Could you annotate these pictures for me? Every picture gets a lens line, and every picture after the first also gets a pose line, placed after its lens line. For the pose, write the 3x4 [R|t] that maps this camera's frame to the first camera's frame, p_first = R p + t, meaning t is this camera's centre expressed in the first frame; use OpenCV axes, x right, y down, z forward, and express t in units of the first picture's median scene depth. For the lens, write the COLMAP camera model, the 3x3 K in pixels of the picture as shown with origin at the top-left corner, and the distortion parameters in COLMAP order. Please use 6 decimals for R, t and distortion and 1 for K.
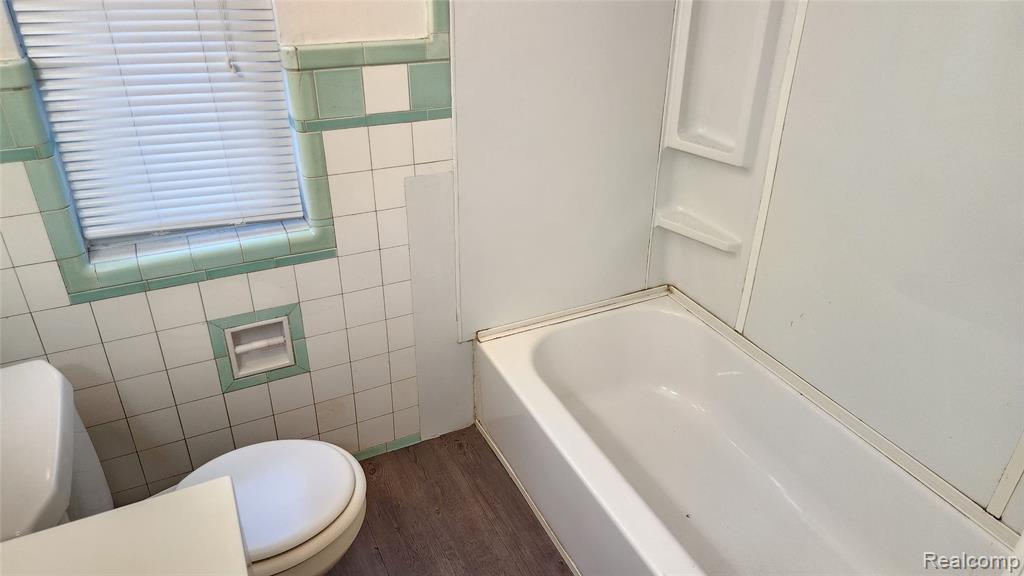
lens RADIAL K [[688.1, 0, 508.6], [0, 688.1, 276.1], [0, 0, 1]] dist [0.089561, -0.082662]
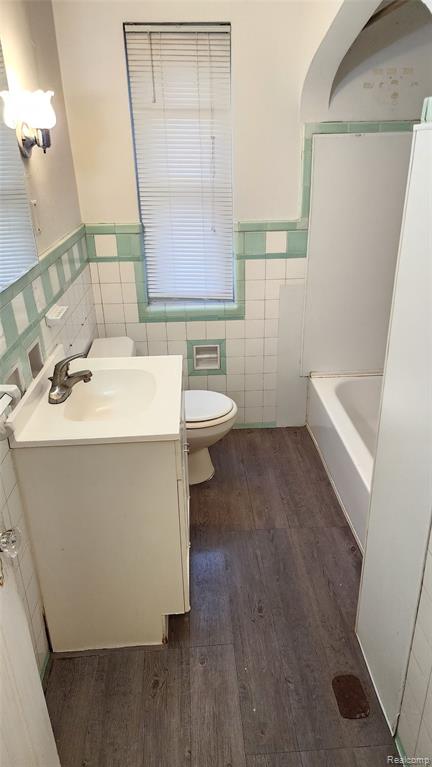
lens RADIAL K [[515.4, 0, 218.9], [0, 515.4, 384.7], [0, 0, 1]] dist [0.089561, -0.082662]
pose [[0.924340, 0.136974, -0.356137, 0.256309], [-0.156024, 0.987432, -0.025179, 0.207101], [0.348212, 0.078840, 0.934095, -0.475192]]
